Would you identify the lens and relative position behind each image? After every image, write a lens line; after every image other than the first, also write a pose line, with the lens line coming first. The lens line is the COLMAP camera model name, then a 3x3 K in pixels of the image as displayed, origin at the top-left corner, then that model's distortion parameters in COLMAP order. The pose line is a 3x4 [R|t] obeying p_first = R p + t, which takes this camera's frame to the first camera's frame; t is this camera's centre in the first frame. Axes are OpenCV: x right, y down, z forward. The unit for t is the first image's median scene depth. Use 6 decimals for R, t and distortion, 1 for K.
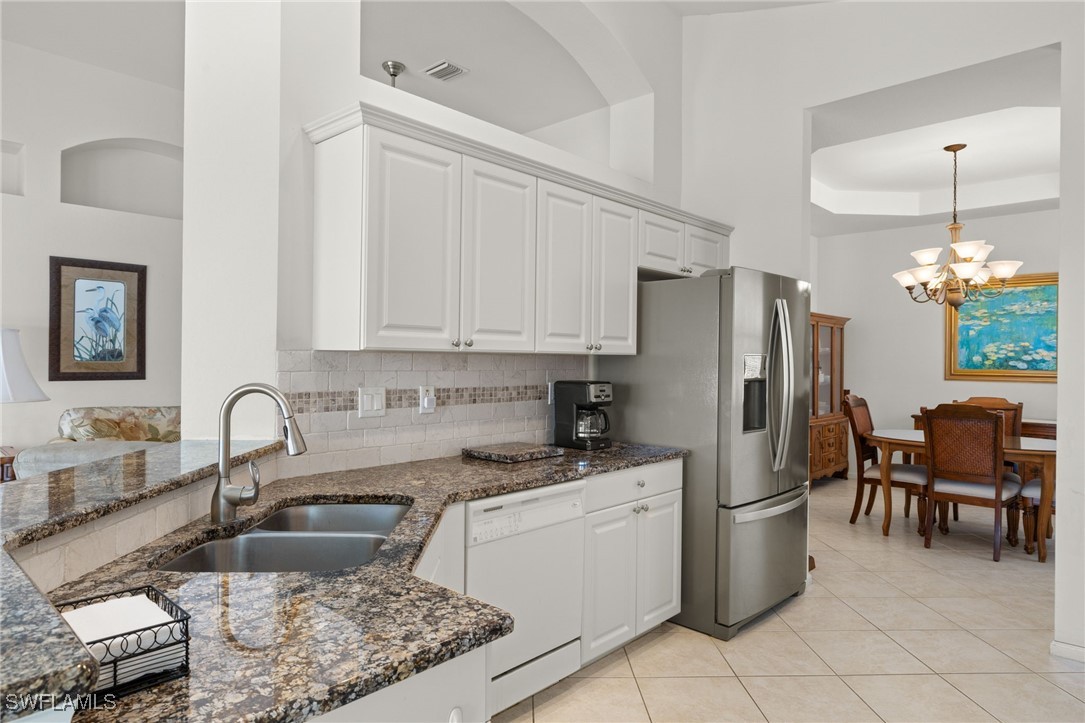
lens RADIAL K [[649.3, 0, 556.7], [0, 649.3, 362.2], [0, 0, 1]] dist [0.000161, 0.001547]
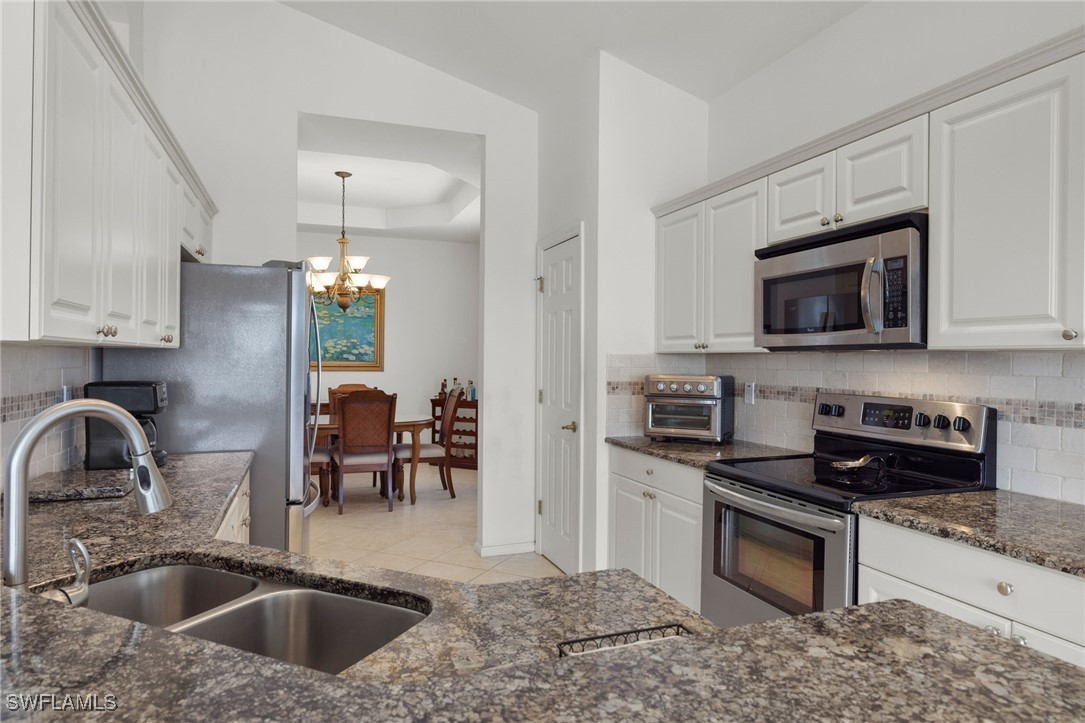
lens RADIAL K [[649.3, 0, 545.7], [0, 649.3, 361.8], [0, 0, 1]] dist [0.000161, 0.001547]
pose [[0.441622, -0.010290, 0.897142, -0.629215], [-0.000369, 0.999932, 0.011651, -0.005064], [-0.897201, -0.005476, 0.441588, 0.311077]]
